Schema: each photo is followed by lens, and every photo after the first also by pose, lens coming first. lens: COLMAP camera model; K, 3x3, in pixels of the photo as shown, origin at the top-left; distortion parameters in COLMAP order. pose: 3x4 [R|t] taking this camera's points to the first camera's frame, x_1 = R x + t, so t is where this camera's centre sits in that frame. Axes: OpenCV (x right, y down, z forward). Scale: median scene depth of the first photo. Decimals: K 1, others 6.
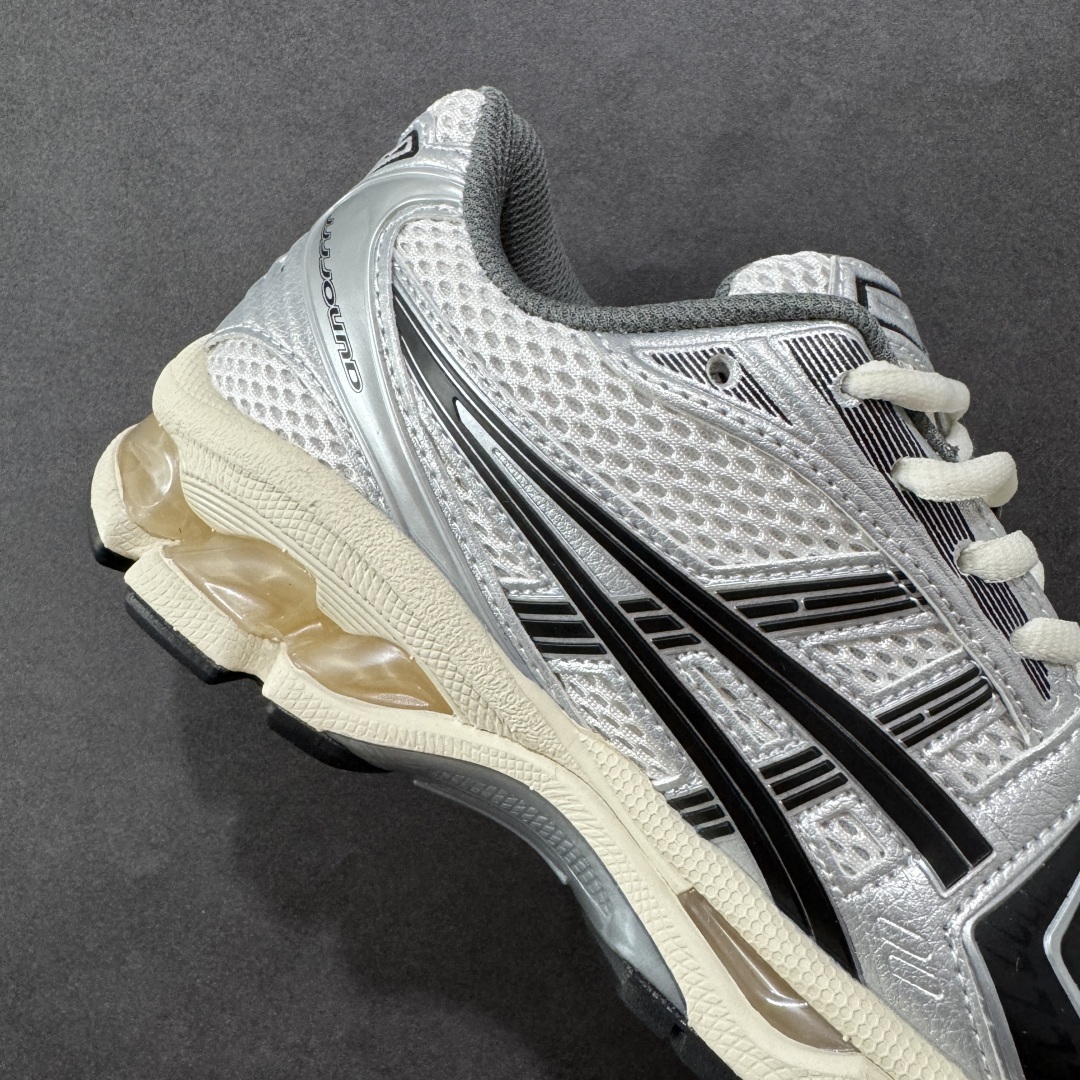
lens RADIAL K [[1057.3, 0, 543.1], [0, 1057.3, 436.7], [0, 0, 1]] dist [-0.000796, -0.018154]
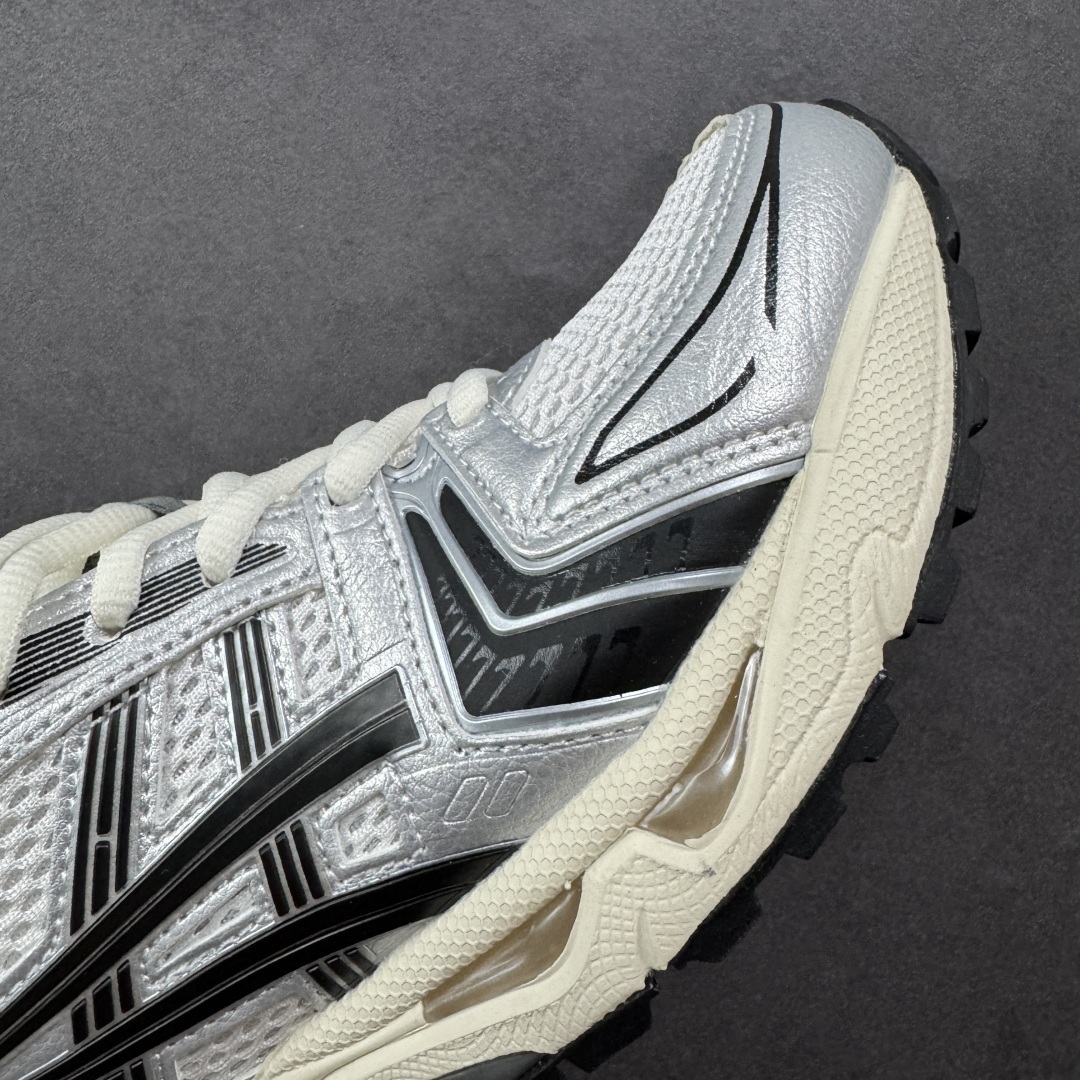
lens RADIAL K [[1057.3, 0, 543.1], [0, 1057.3, 436.7], [0, 0, 1]] dist [-0.000796, -0.018154]
pose [[0.135216, -0.980100, 0.145332, 0.484688], [0.990594, 0.136832, 0.001139, 0.466879], [-0.021003, 0.143810, 0.989382, 0.084857]]
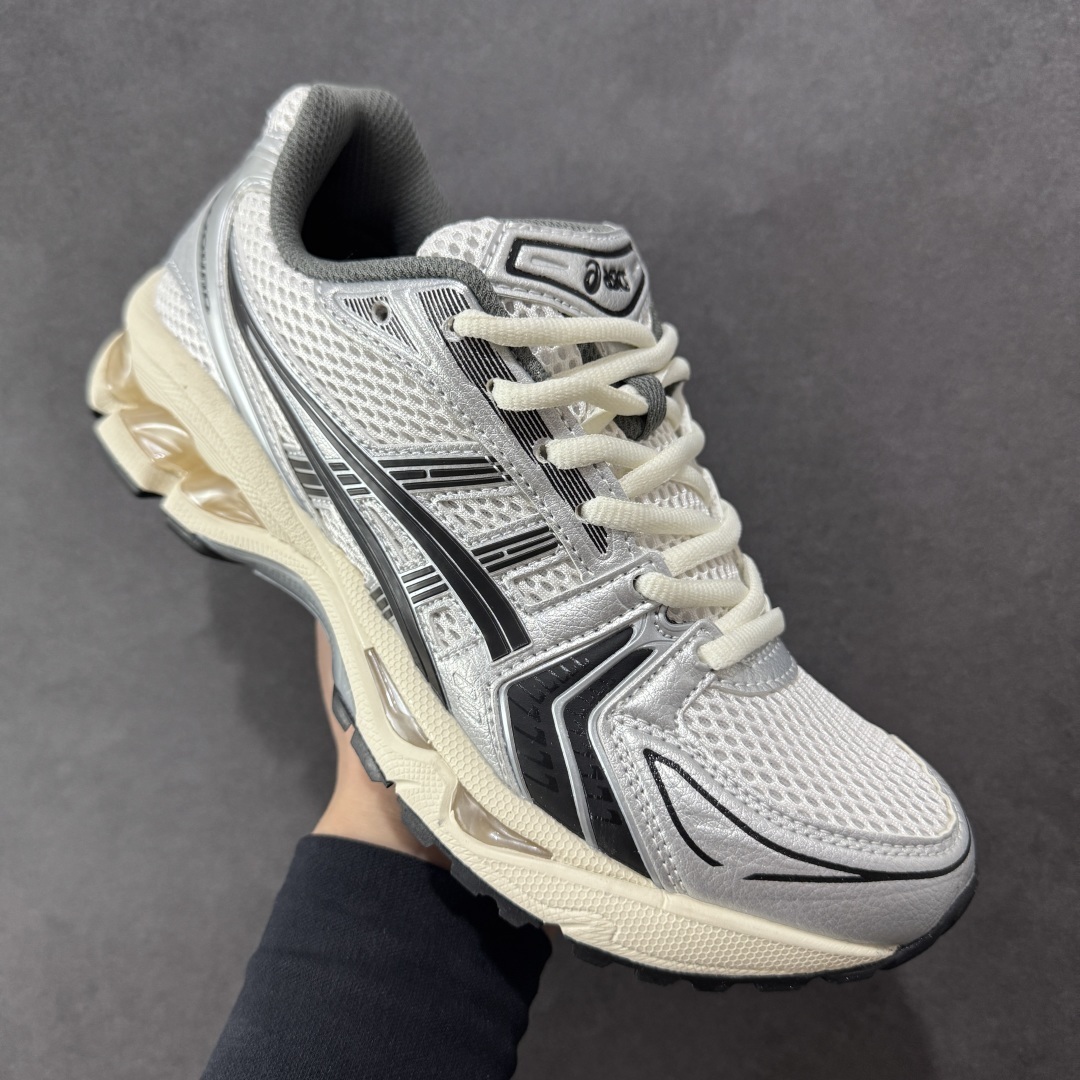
lens RADIAL K [[1051.4, 0, 513.0], [0, 1051.4, 537.1], [0, 0, 1]] dist [0.064167, -0.015519]
pose [[0.952524, 0.089761, -0.290933, 0.795564], [-0.024040, 0.974744, 0.222028, -0.087813], [0.303514, -0.204493, 0.930624, -0.370117]]
